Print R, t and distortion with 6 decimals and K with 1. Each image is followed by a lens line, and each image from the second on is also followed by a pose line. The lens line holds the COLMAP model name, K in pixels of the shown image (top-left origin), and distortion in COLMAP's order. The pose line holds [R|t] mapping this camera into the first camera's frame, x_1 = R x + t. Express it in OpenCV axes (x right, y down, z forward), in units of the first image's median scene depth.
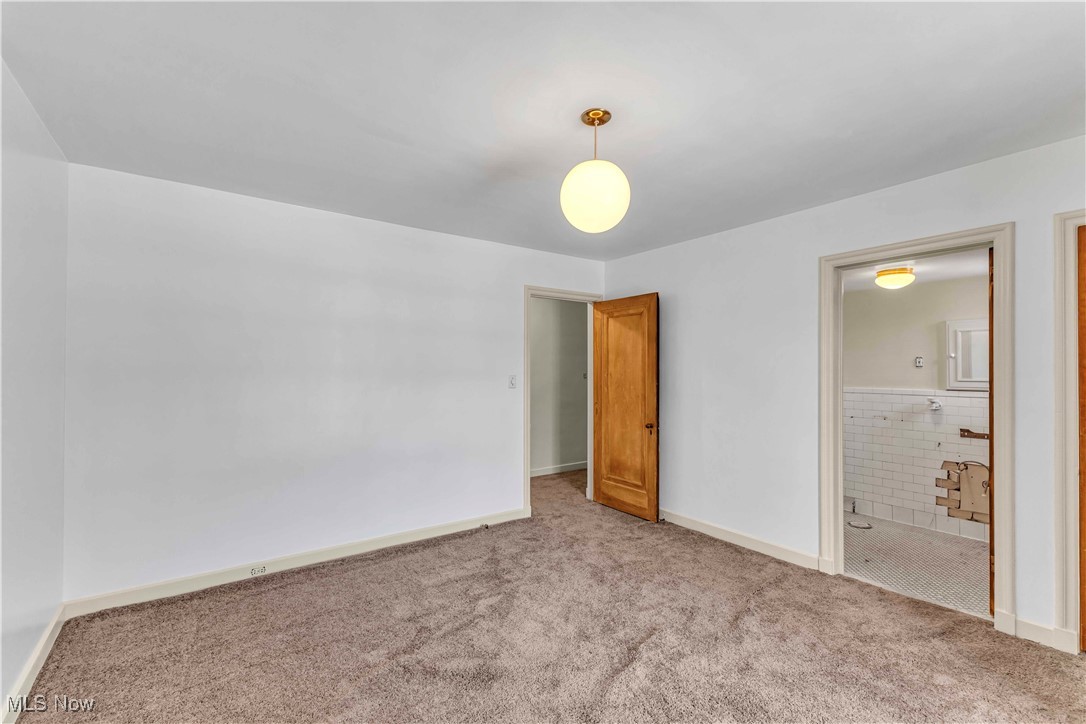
lens RADIAL K [[472.8, 0, 546.1], [0, 472.8, 360.6], [0, 0, 1]] dist [-0.000704, -0.000111]
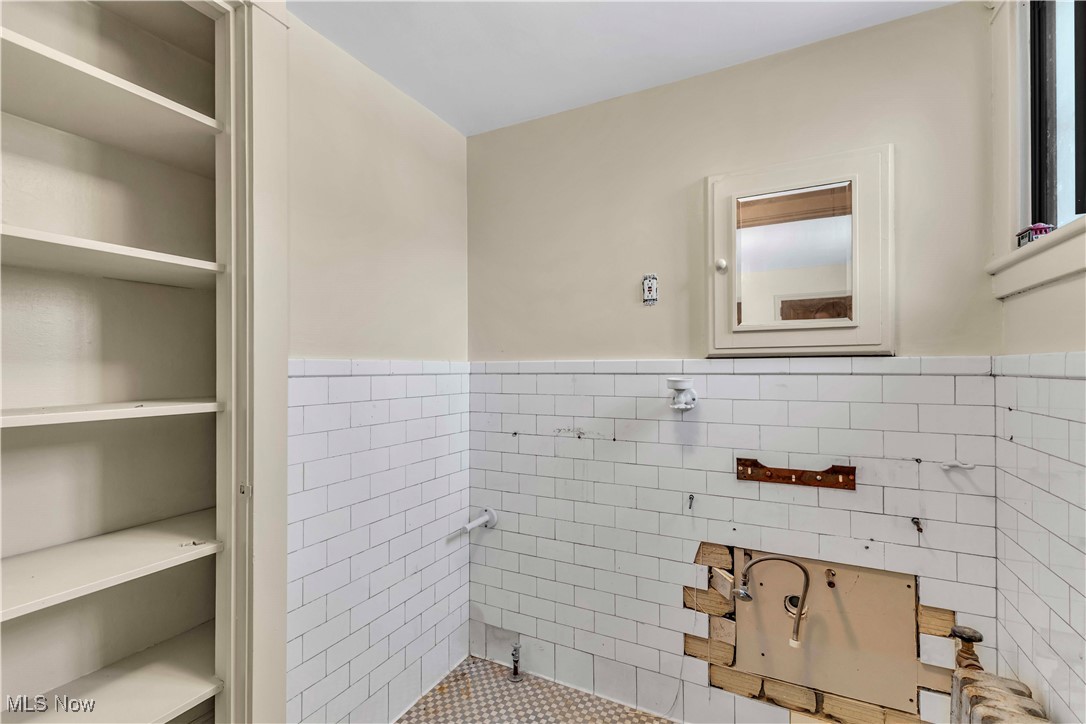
lens RADIAL K [[472.8, 0, 542.8], [0, 472.8, 365.7], [0, 0, 1]] dist [-0.000704, -0.000111]
pose [[0.892640, 0.001554, 0.450768, 0.554918], [-0.002660, 0.999995, 0.001819, 0.068629], [-0.450763, -0.002822, 0.892639, 0.717001]]
